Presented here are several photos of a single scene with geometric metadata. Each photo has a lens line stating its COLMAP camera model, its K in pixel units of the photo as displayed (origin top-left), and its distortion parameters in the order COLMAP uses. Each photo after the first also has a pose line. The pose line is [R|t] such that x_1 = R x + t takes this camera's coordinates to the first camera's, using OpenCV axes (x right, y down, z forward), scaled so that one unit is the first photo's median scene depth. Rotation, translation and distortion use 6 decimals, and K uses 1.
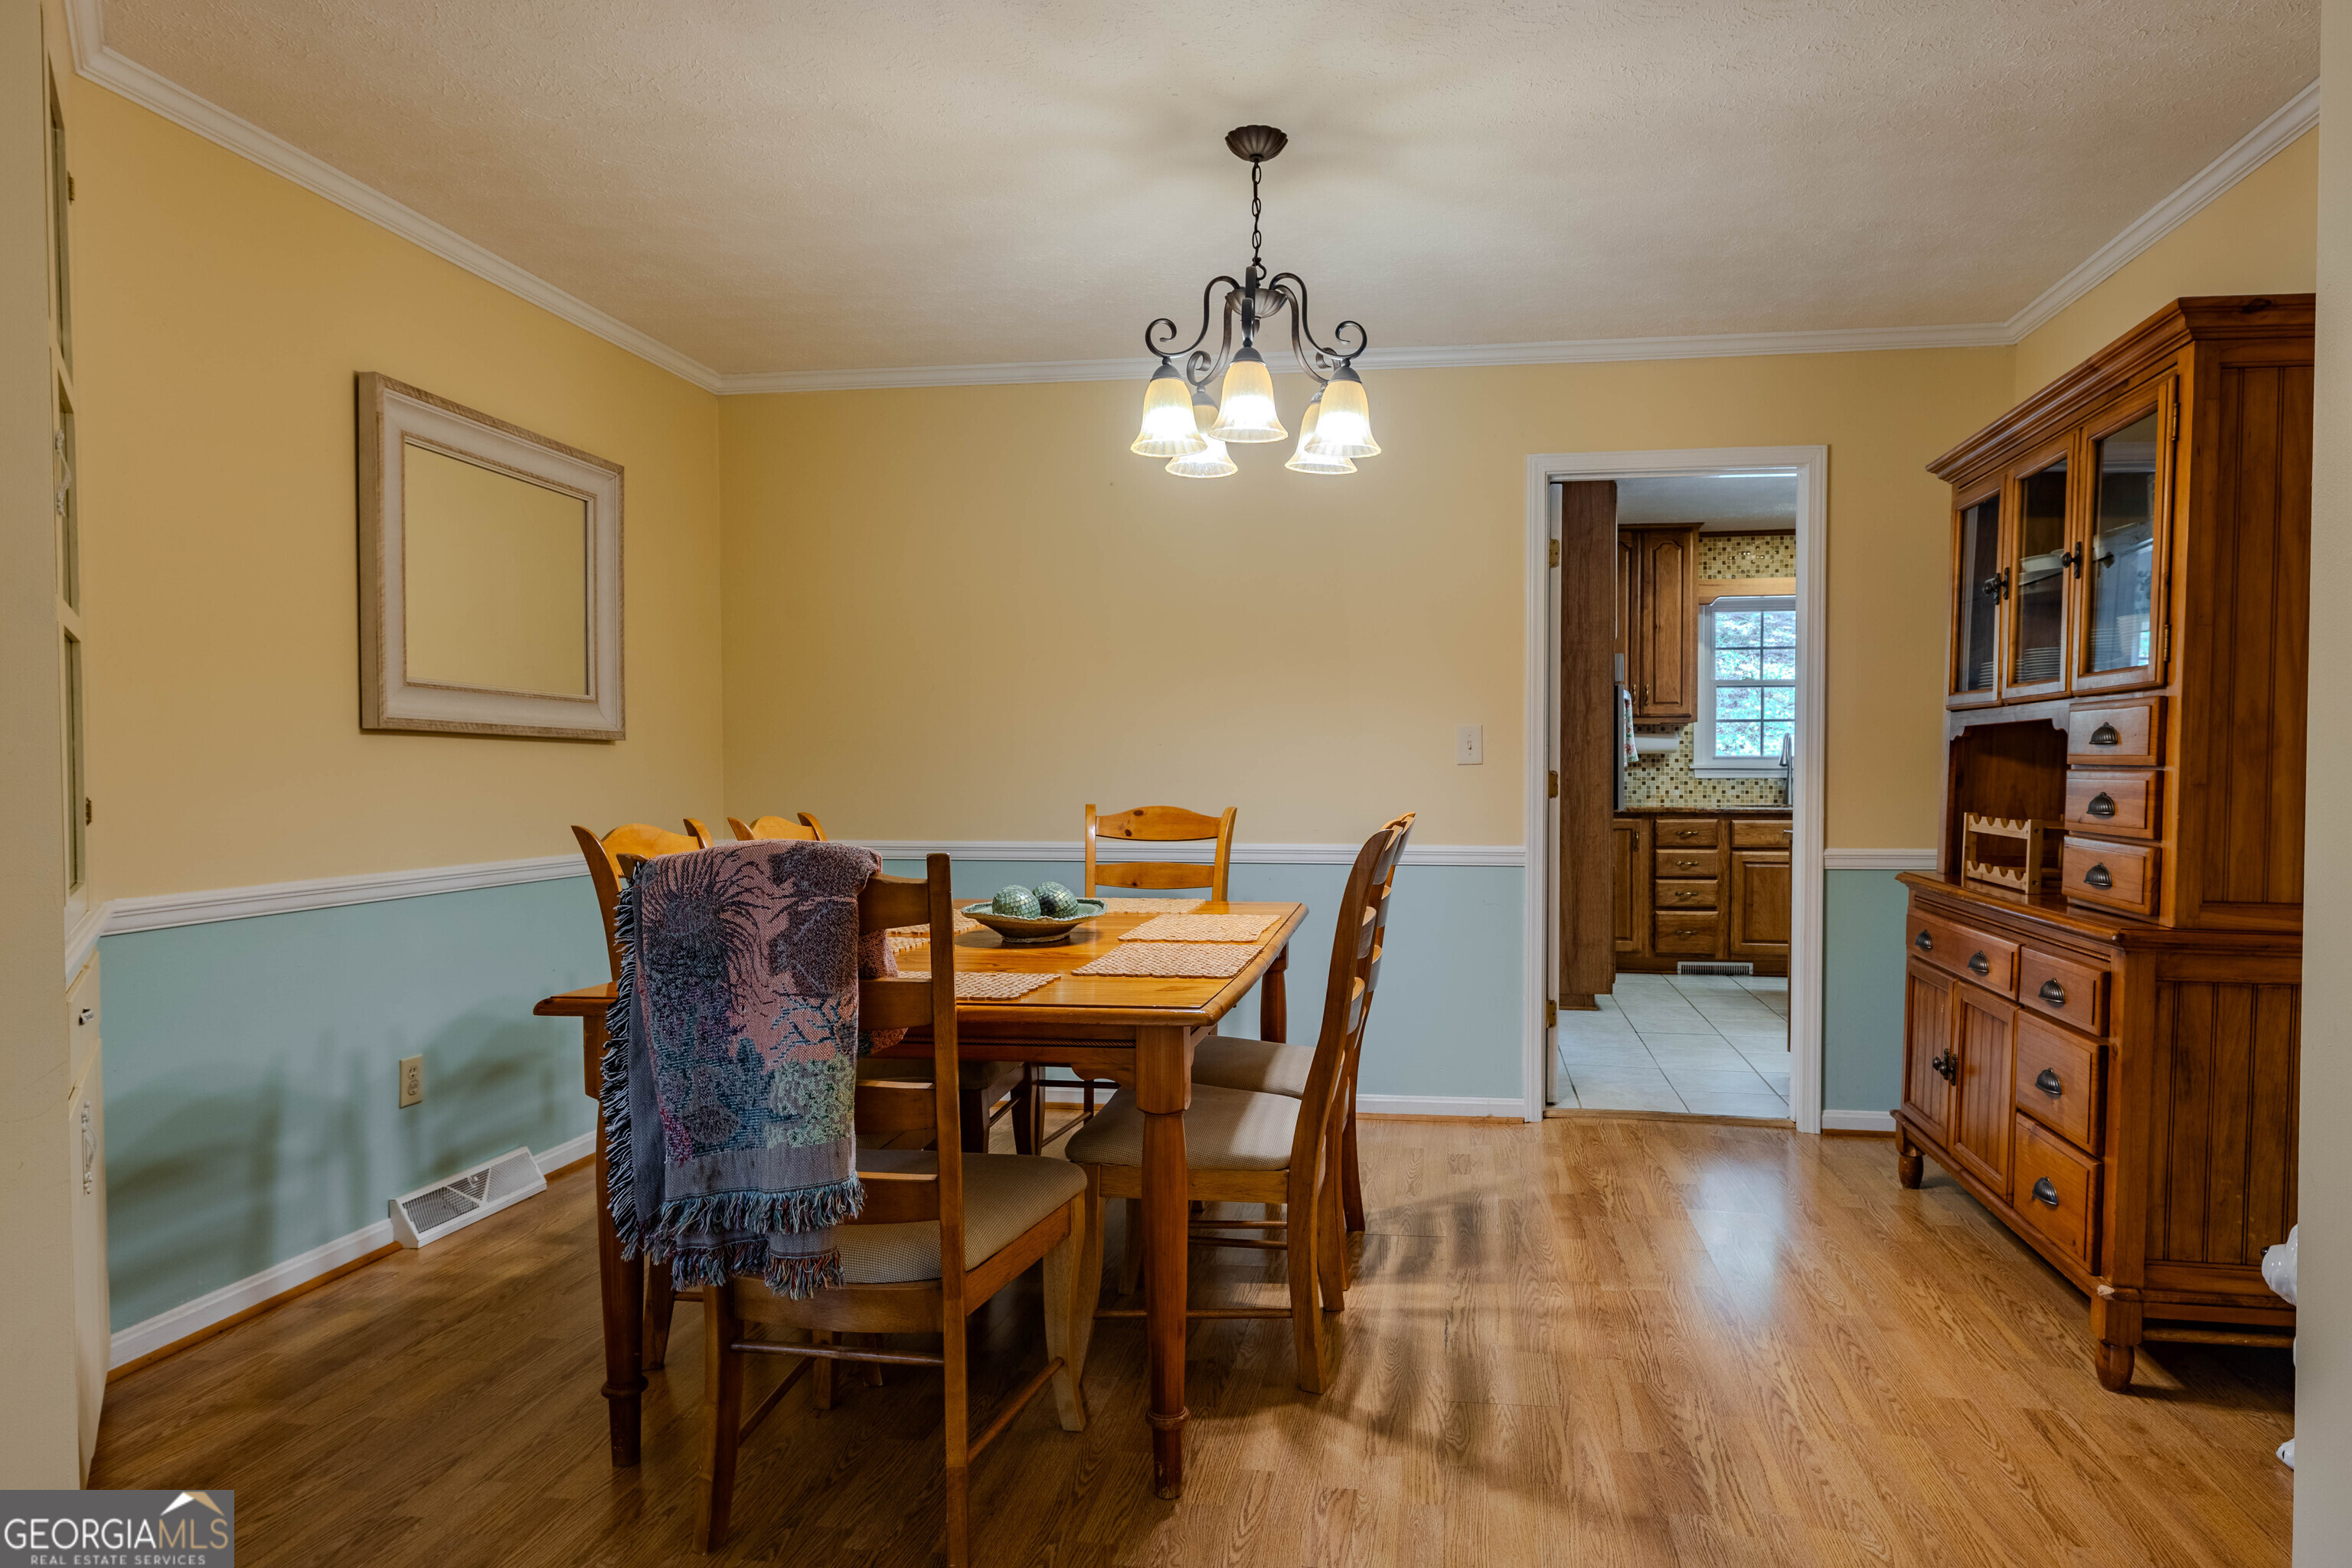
lens RADIAL K [[1400.8, 0, 1185.3], [0, 1400.8, 789.3], [0, 0, 1]] dist [-0.005074, -0.000289]
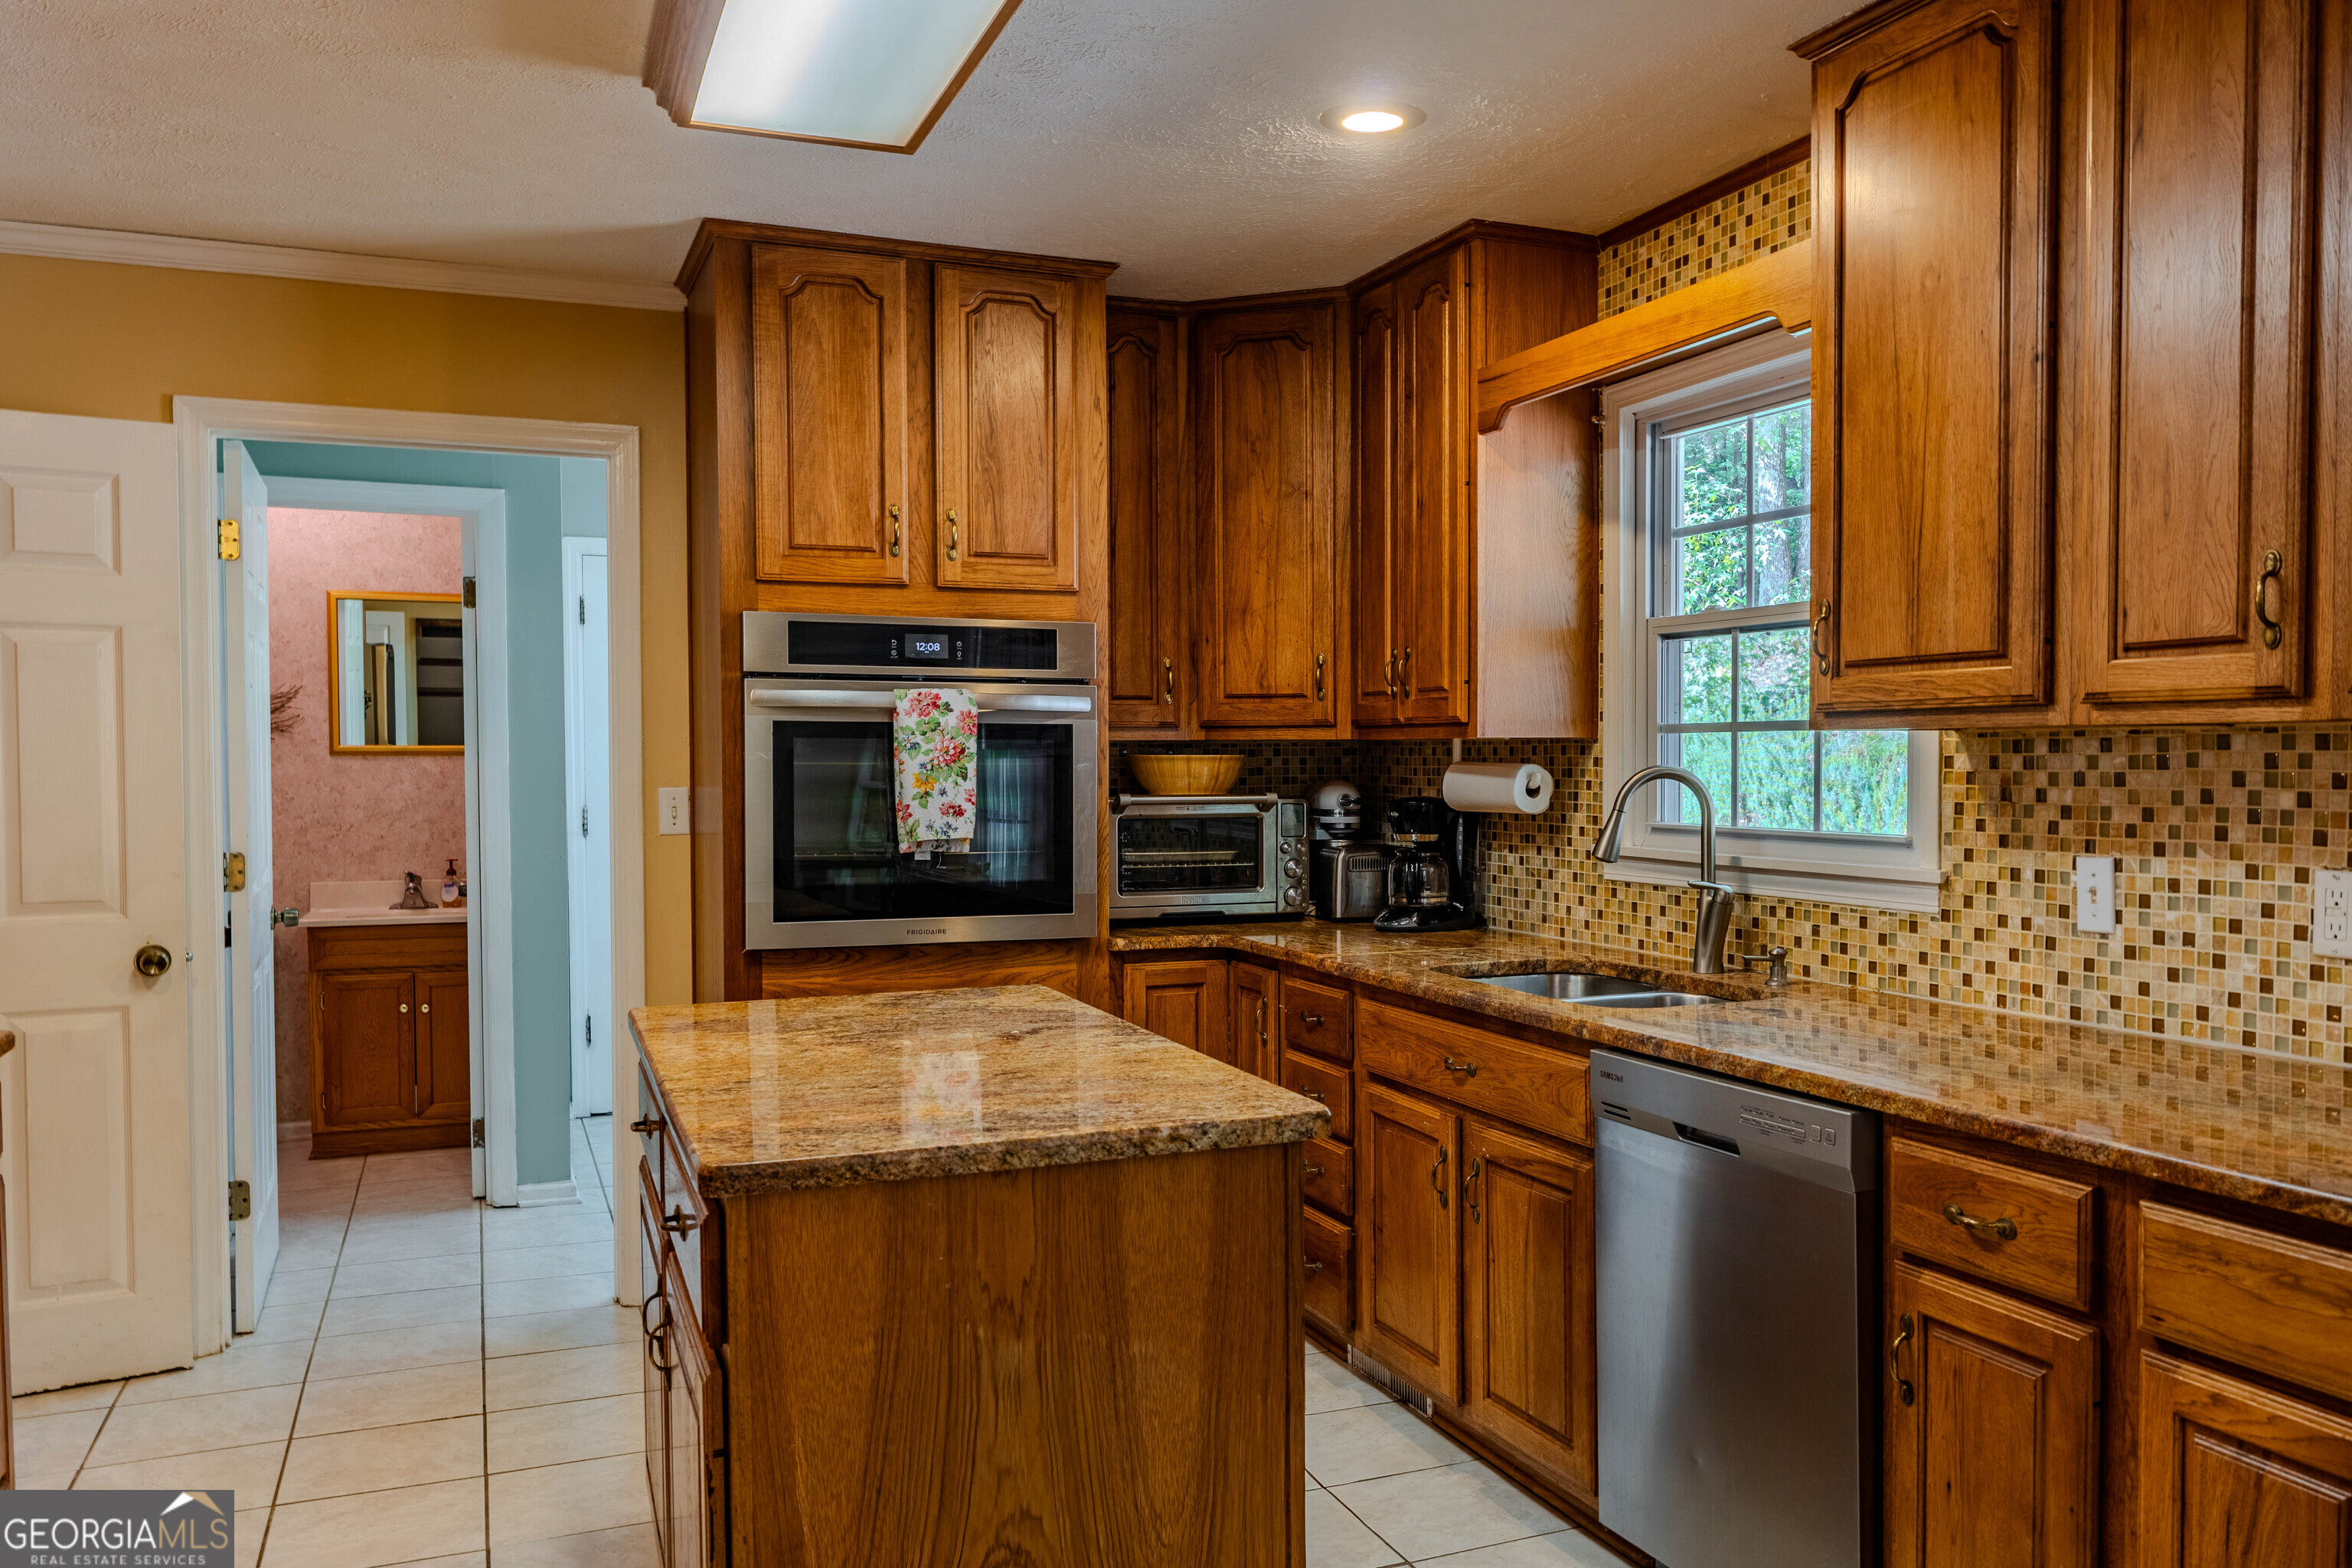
lens RADIAL K [[1861.7, 0, 1264.1], [0, 1861.7, 820.9], [0, 0, 1]] dist [0.019460, 0.000263]
pose [[0.559612, 0.028645, -0.828260, 0.788438], [-0.014174, 0.999587, 0.024994, -0.038084], [0.828634, -0.002247, 0.559787, 0.683405]]
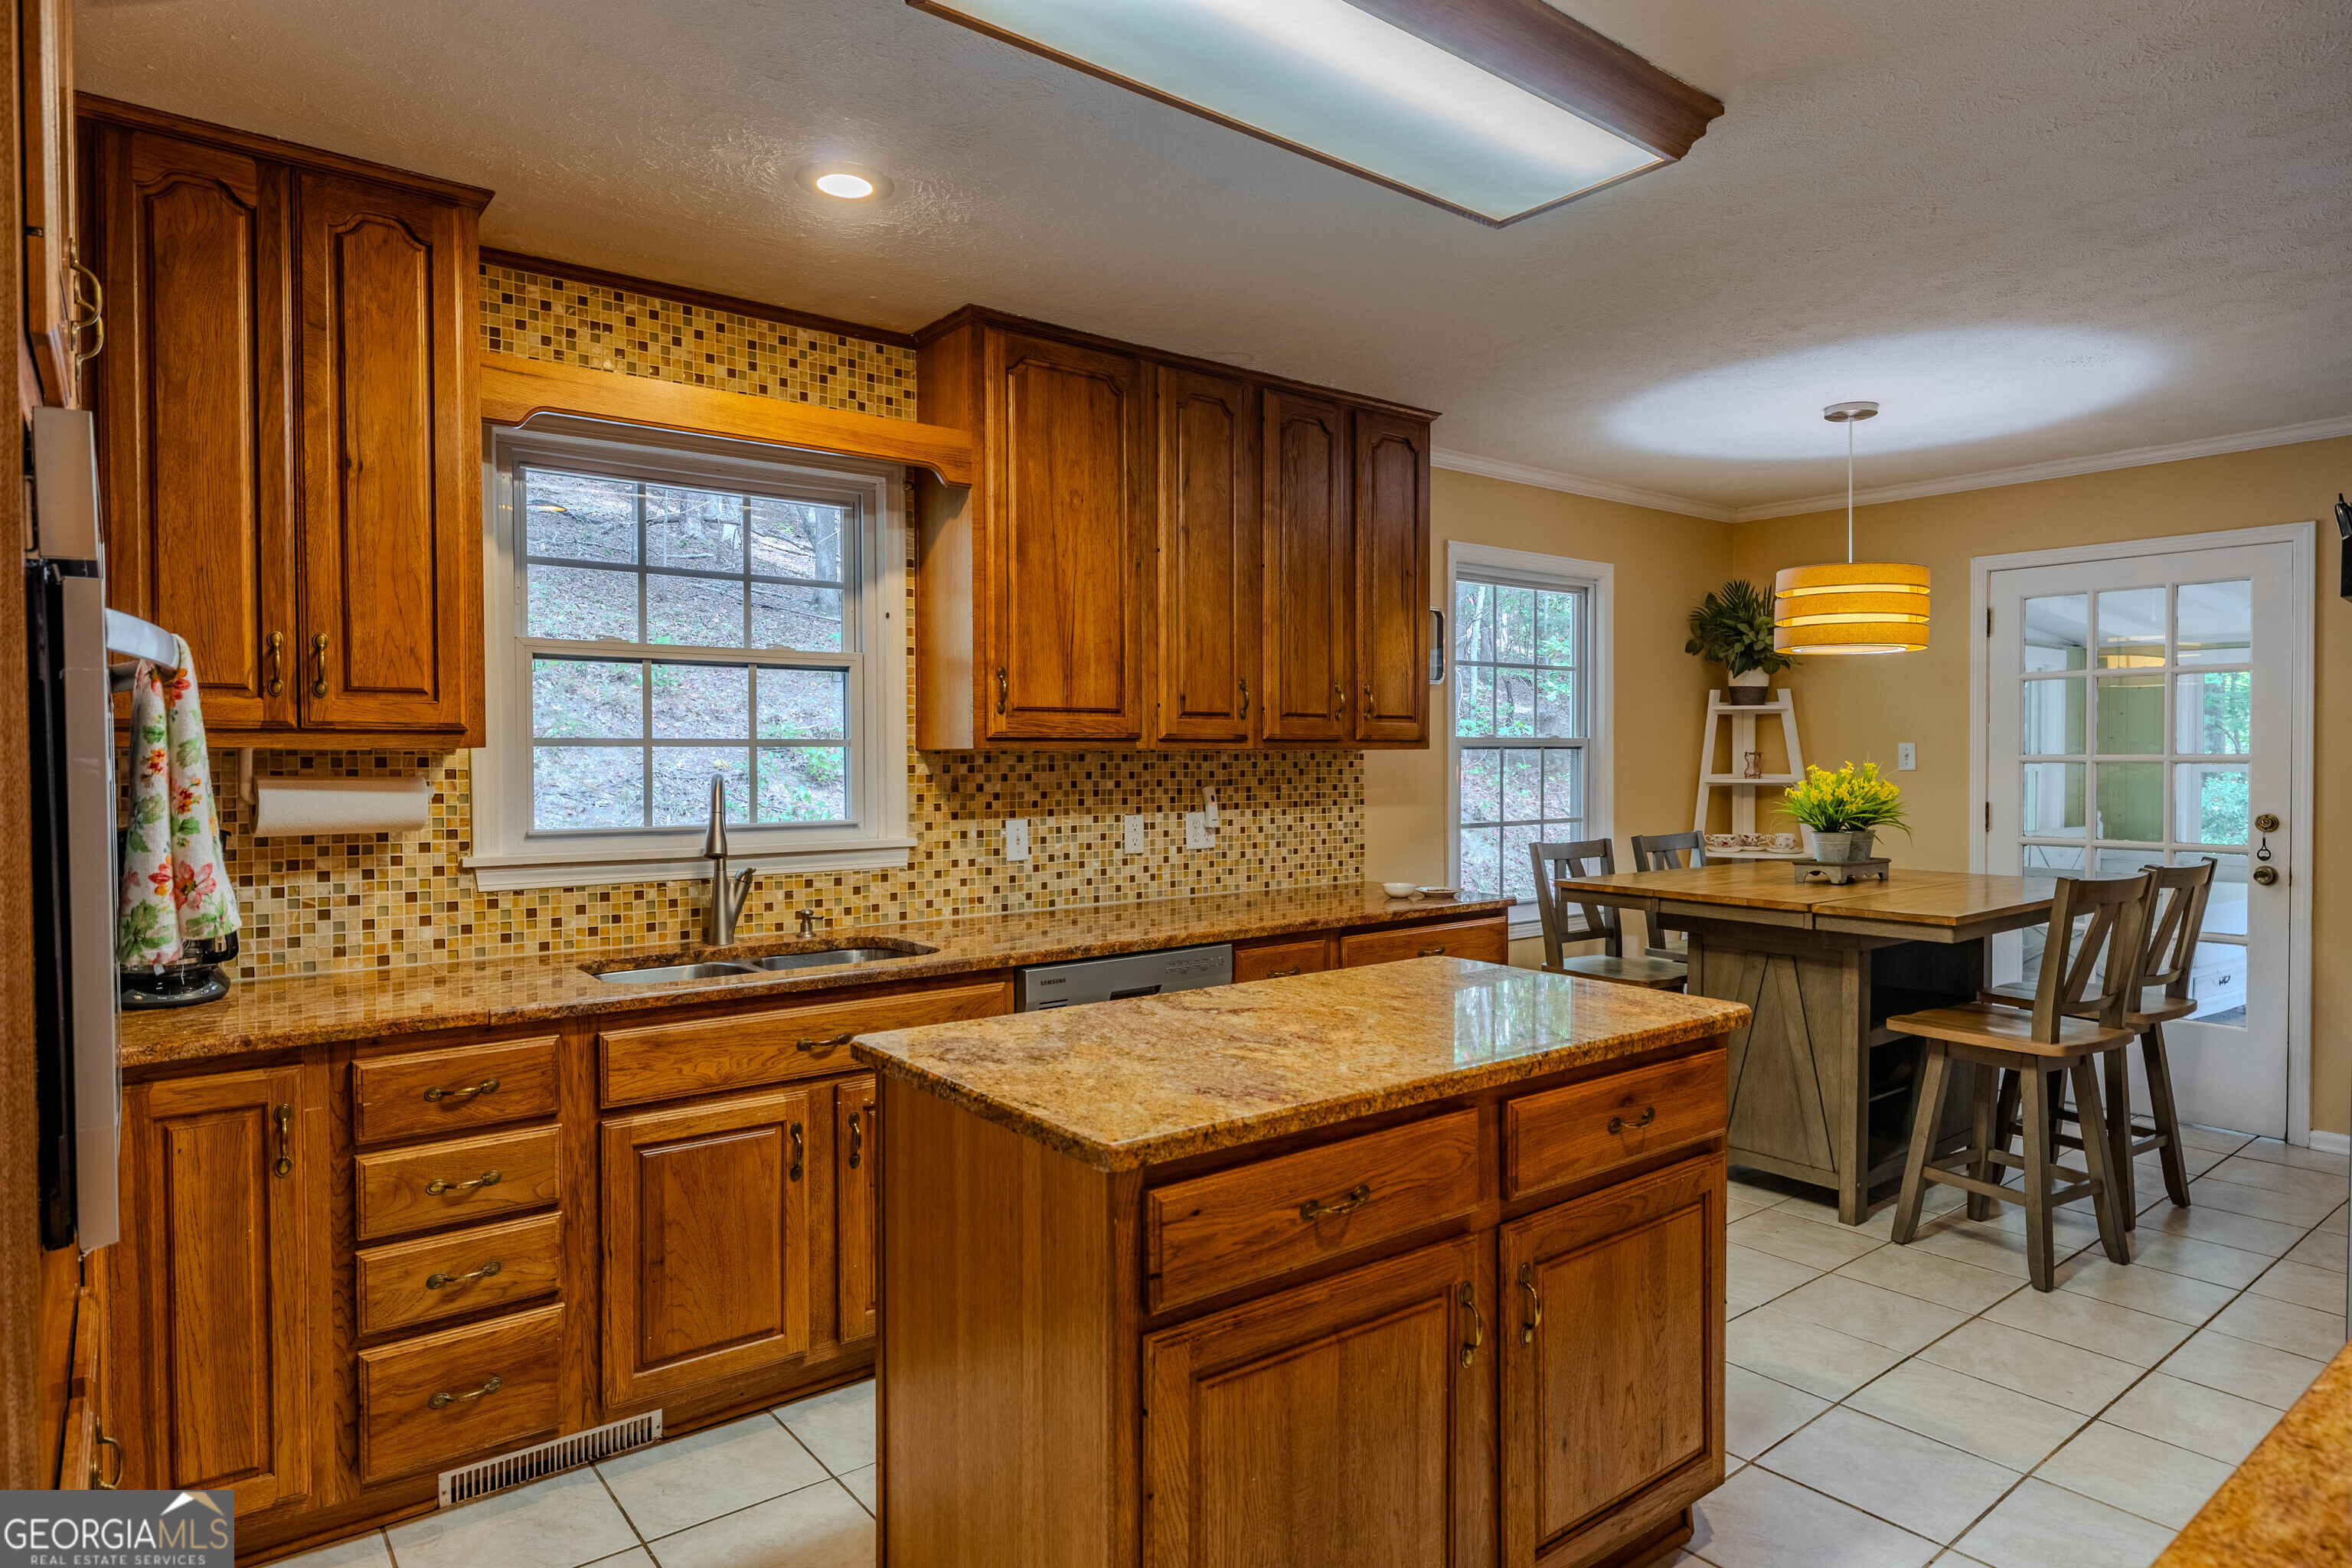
lens RADIAL K [[1332.4, 0, 1212.2], [0, 1332.4, 781.4], [0, 0, 1]] dist [0.000347, -0.002412]
pose [[0.647144, -0.014423, 0.762231, 0.233622], [0.018968, 0.999816, 0.002815, -0.037961], [-0.762132, 0.012636, 0.647298, 0.658261]]
